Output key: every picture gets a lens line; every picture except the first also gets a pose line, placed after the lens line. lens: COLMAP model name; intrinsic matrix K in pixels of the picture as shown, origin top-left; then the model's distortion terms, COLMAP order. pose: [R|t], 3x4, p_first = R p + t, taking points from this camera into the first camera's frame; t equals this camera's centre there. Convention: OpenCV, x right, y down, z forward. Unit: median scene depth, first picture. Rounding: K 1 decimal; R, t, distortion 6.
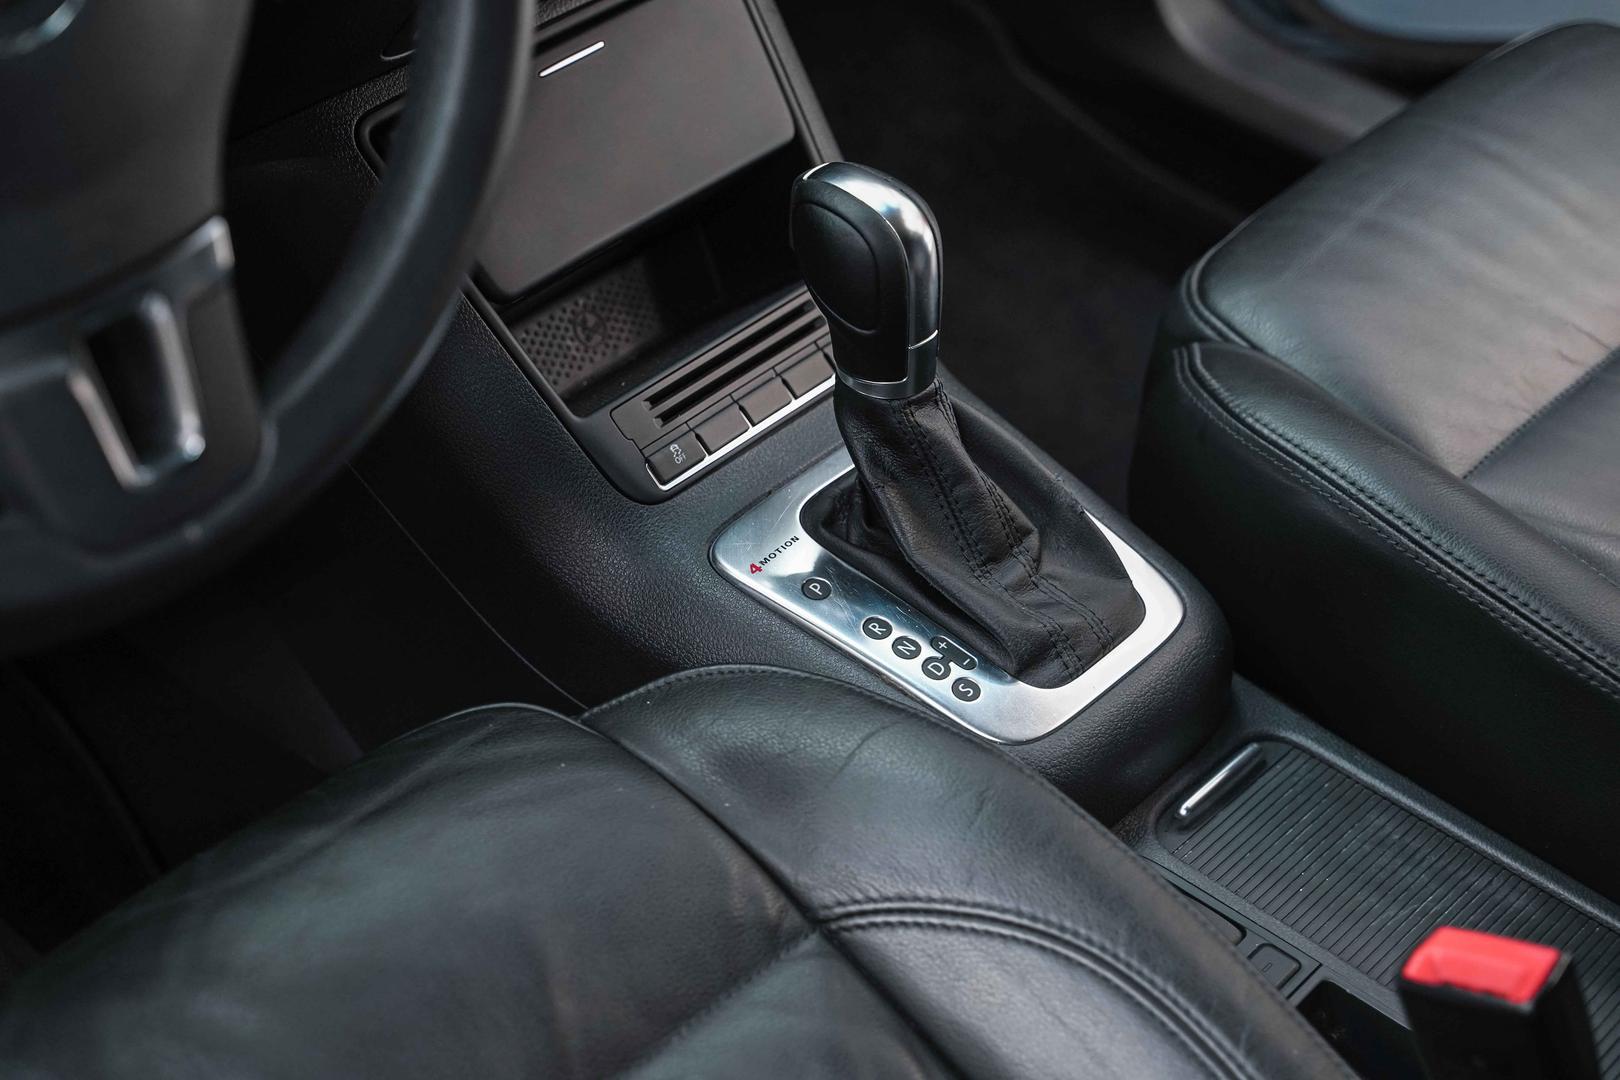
lens RADIAL K [[2980.9, 0, 810.0], [0, 2980.9, 540.0], [0, 0, 1]] dist [0.180301, -0.027216]
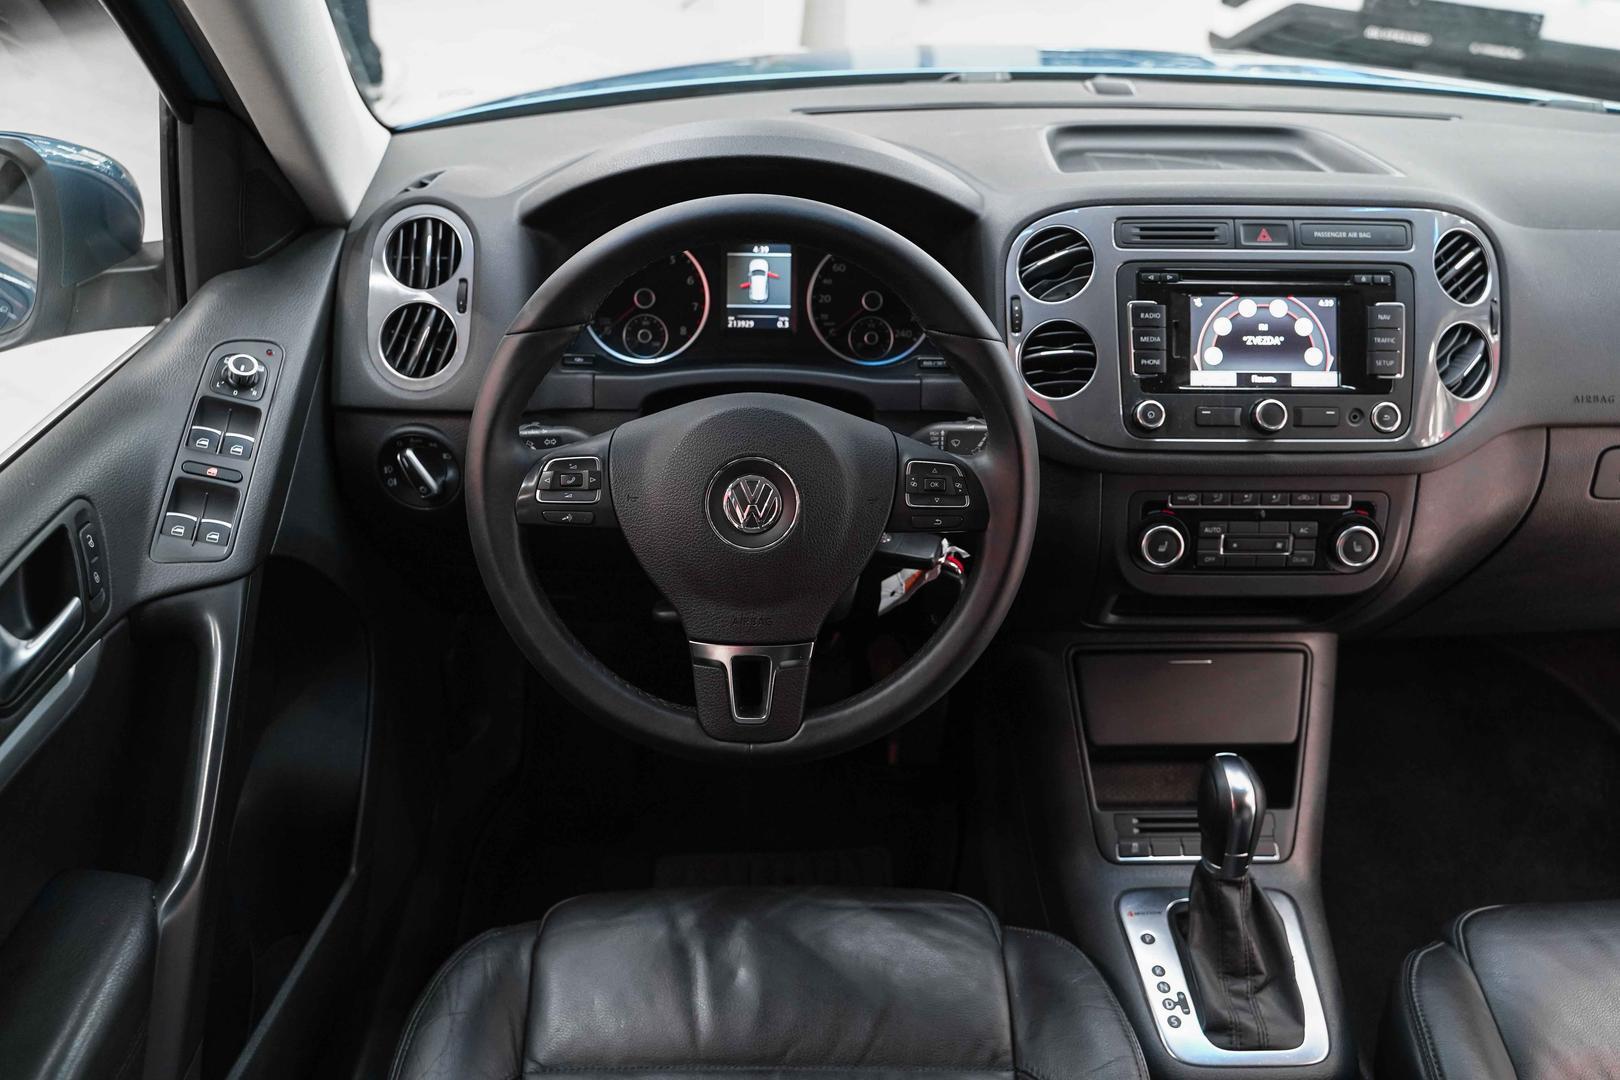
lens RADIAL K [[1380.9, 0, 810.0], [0, 1380.9, 540.0], [0, 0, 1]] dist [-0.010777, 0.006038]
pose [[0.655777, 0.344718, -0.671659, 0.386896], [-0.442947, 0.896127, 0.027448, -0.149782], [0.611354, 0.279510, 0.740352, 0.082232]]
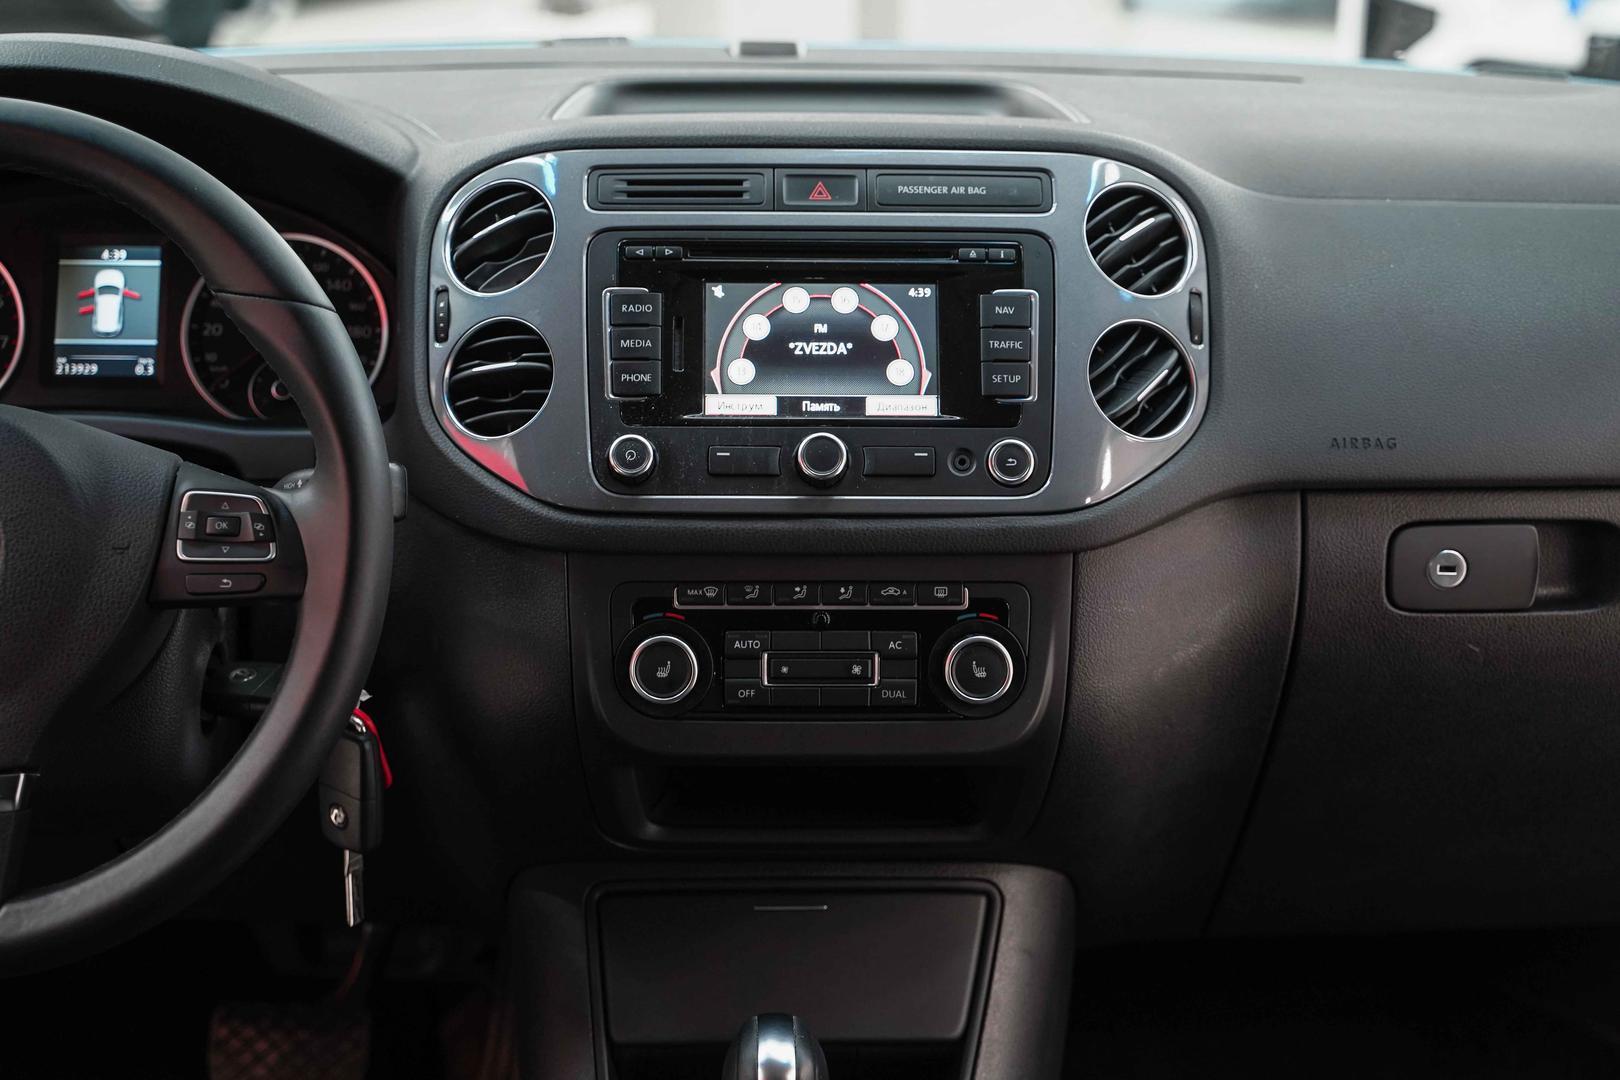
lens RADIAL K [[2706.6, 0, 810.0], [0, 2706.6, 540.0], [0, 0, 1]] dist [0.000455, -0.014969]
pose [[0.656429, 0.186651, -0.730932, 0.767515], [-0.439896, 0.881836, -0.169873, -0.108990], [0.612855, 0.433044, 0.660970, 0.180011]]
